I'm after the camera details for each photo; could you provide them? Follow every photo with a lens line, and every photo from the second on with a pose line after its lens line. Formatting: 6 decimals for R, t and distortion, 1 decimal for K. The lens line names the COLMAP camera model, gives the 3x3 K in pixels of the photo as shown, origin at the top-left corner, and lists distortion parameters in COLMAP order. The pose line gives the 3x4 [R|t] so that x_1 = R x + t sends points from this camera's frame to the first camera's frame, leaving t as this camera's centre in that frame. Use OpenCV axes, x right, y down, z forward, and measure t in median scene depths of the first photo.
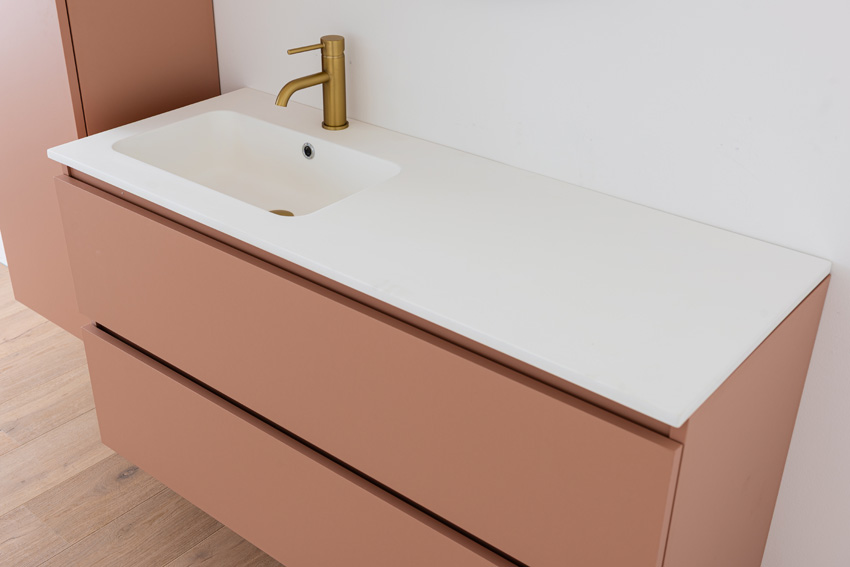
lens RADIAL K [[974.0, 0, 405.8], [0, 974.0, 285.3], [0, 0, 1]] dist [0.031181, 0.000000]
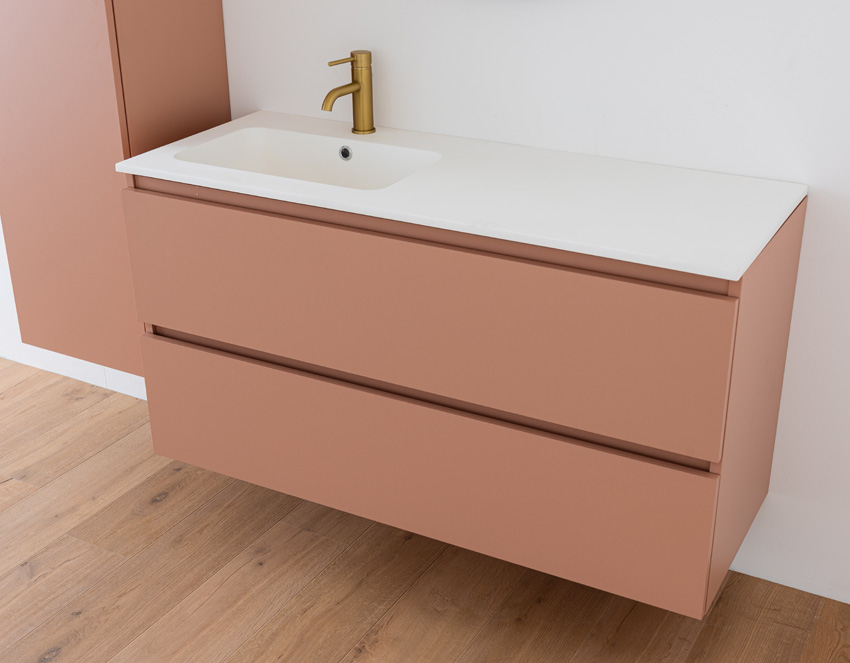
lens RADIAL K [[1144.0, 0, 433.0], [0, 1144.0, 331.7], [0, 0, 1]] dist [0.022392, 0.000000]
pose [[0.980934, -0.093518, 0.170359, -0.213026], [0.105121, 0.992624, -0.060394, 0.135809], [-0.163454, 0.077151, 0.983530, -0.256521]]
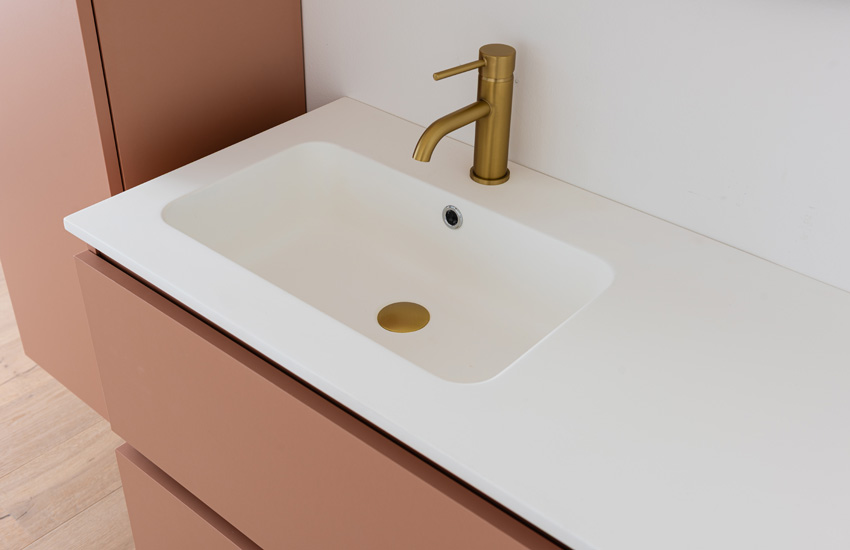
lens RADIAL K [[967.7, 0, 416.9], [0, 967.7, 276.3], [0, 0, 1]] dist [0.032559, 0.000000]
pose [[0.999803, 0.019116, -0.005328, -0.104474], [-0.018588, 0.996129, 0.085917, -0.134414], [0.006950, -0.085801, 0.996288, 0.288773]]
